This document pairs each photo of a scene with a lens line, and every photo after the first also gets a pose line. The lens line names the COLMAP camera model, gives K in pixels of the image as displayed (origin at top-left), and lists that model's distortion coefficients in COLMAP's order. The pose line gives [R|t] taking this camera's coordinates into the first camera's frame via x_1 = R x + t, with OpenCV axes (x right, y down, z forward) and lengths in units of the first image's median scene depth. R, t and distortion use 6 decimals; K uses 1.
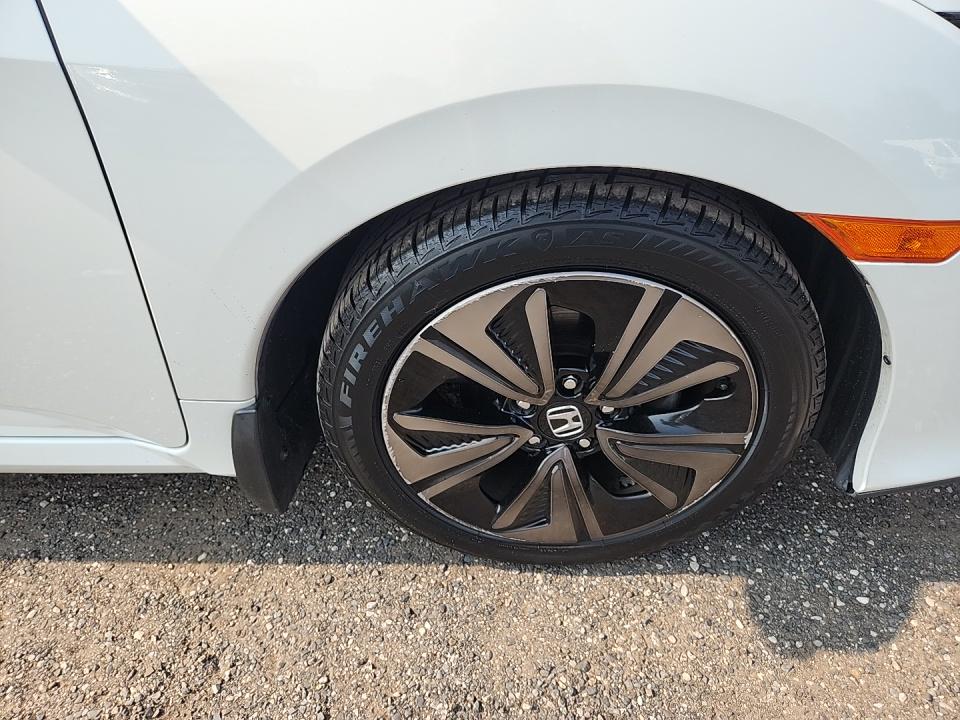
lens RADIAL K [[641.1, 0, 480.0], [0, 641.1, 360.0], [0, 0, 1]] dist [0.056269, -0.049684]
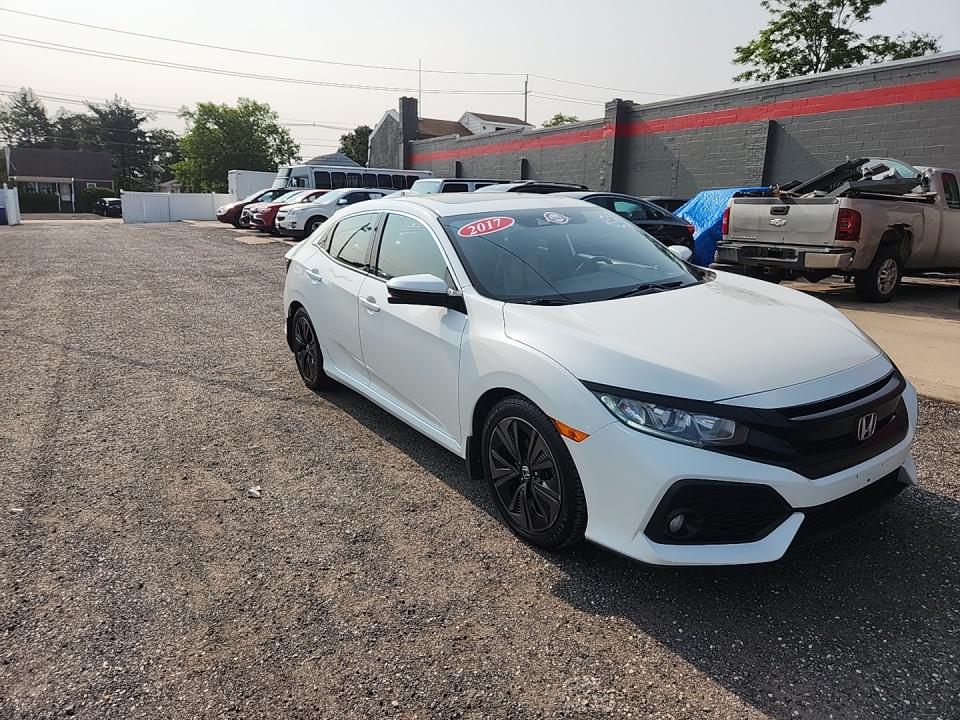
lens RADIAL K [[641.1, 0, 480.0], [0, 641.1, 360.0], [0, 0, 1]] dist [0.056269, -0.049684]
pose [[0.576969, 0.211829, -0.788819, 2.513025], [-0.519108, 0.840735, -0.153923, 0.246001], [0.630582, 0.498291, 0.595040, -1.398236]]
